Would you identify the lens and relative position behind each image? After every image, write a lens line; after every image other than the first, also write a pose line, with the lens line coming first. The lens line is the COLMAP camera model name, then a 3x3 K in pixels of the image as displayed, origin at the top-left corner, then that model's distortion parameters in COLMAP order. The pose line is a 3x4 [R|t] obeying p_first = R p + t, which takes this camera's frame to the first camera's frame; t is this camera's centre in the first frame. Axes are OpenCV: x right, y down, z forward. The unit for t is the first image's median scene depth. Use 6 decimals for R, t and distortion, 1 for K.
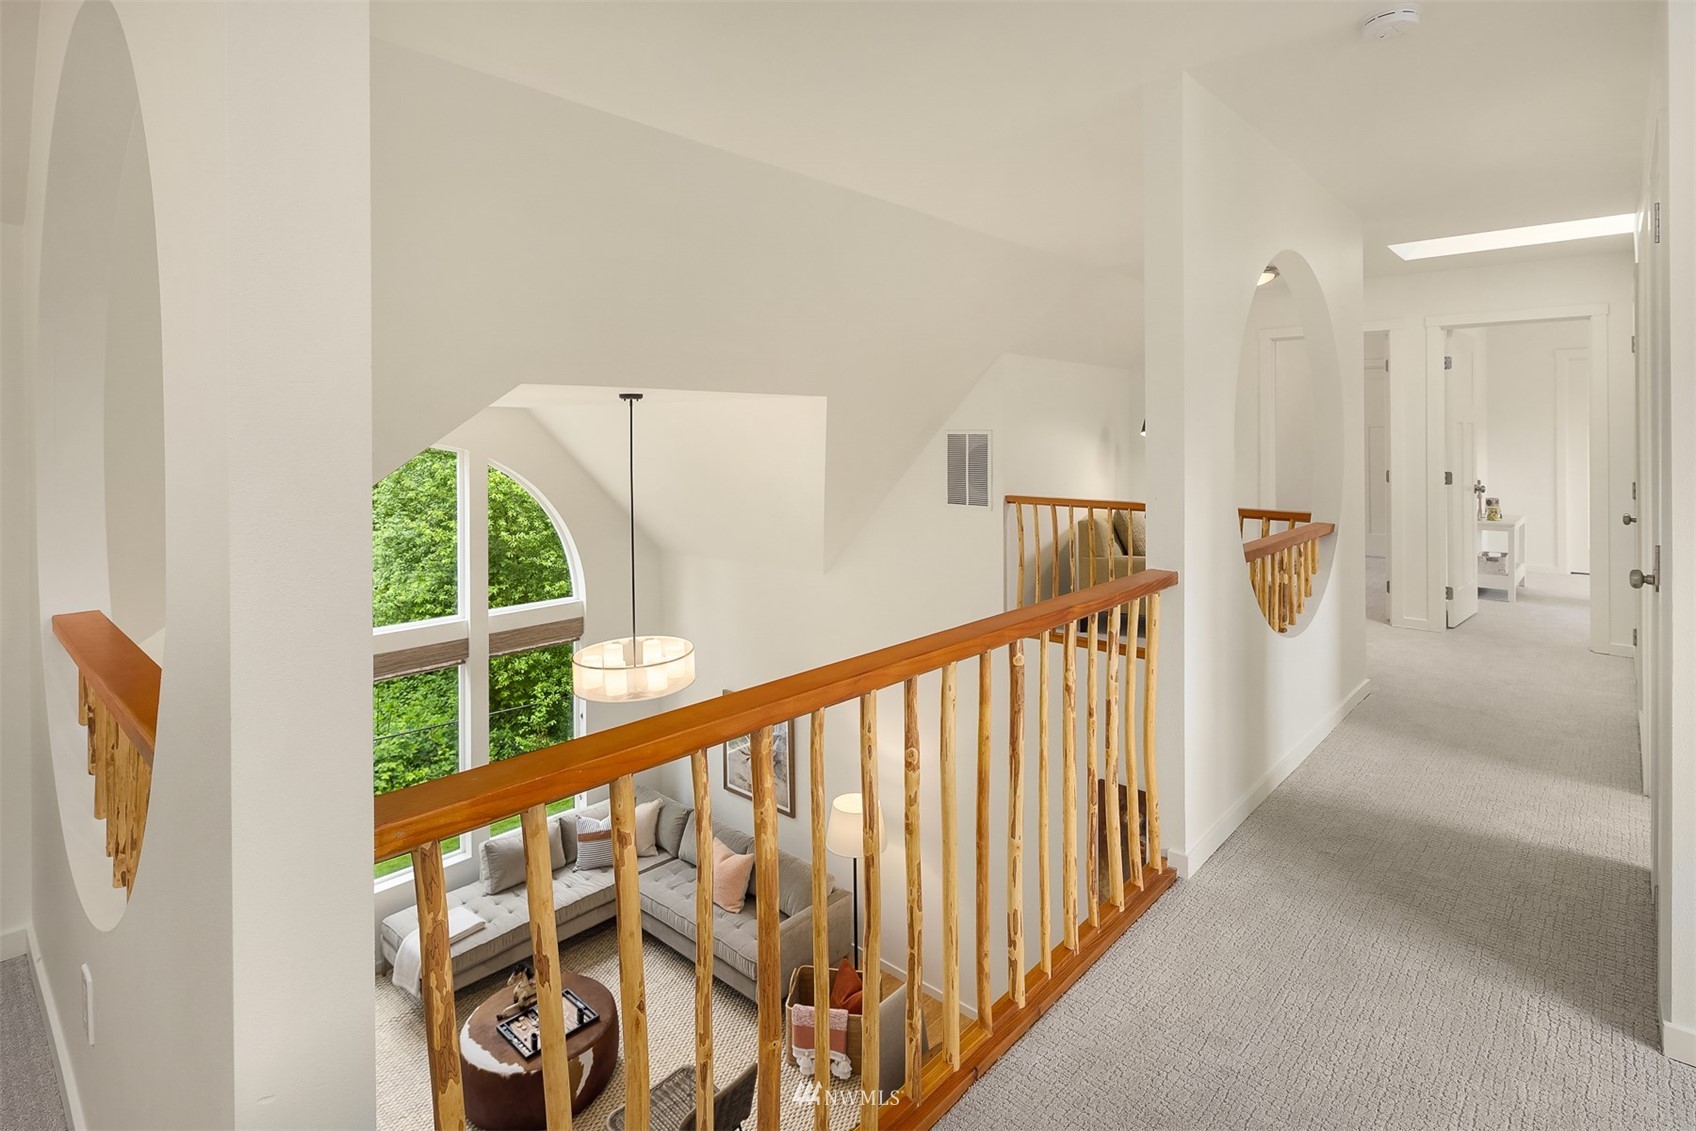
lens RADIAL K [[849.7, 0, 851.1], [0, 849.7, 435.8], [0, 0, 1]] dist [0.000139, -0.000782]
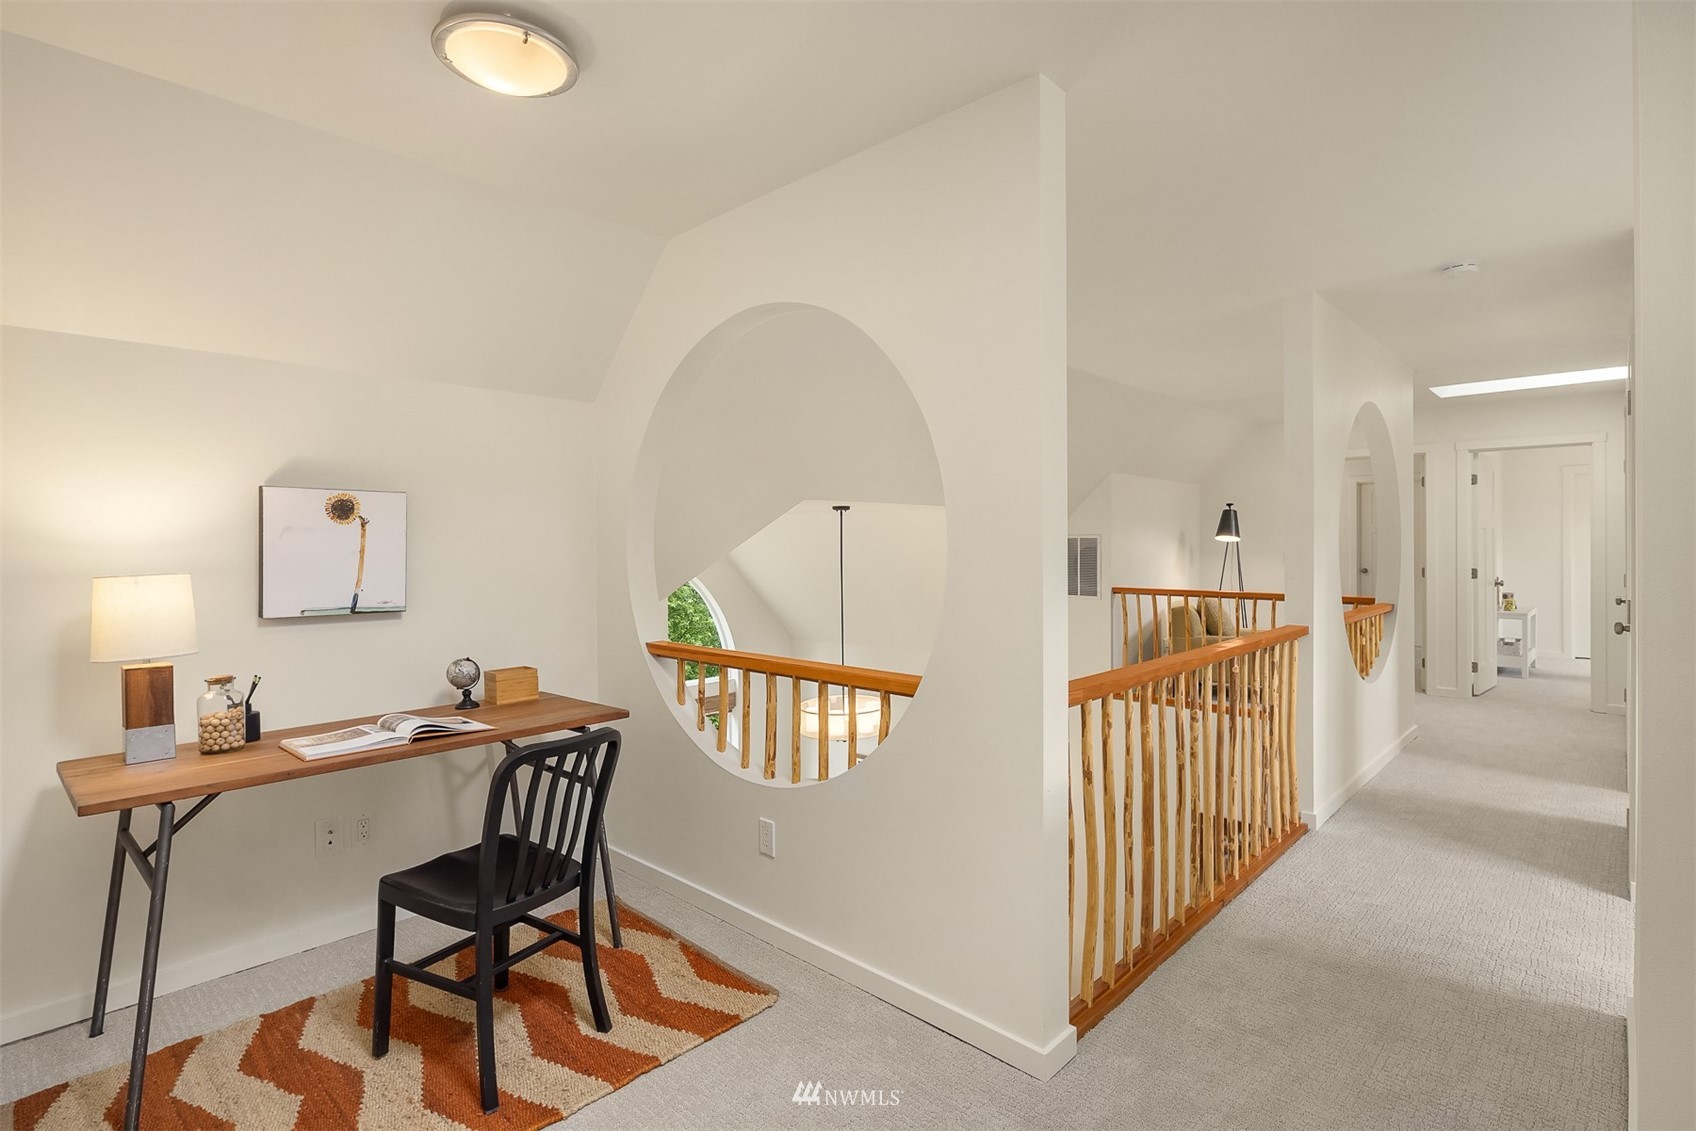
lens RADIAL K [[824.5, 0, 851.5], [0, 824.5, 547.1], [0, 0, 1]] dist [0.000392, -0.001123]
pose [[0.999839, -0.000271, -0.017958, -0.179247], [0.000334, 0.999994, 0.003498, 0.007314], [0.017957, -0.003504, 0.999833, -0.211753]]
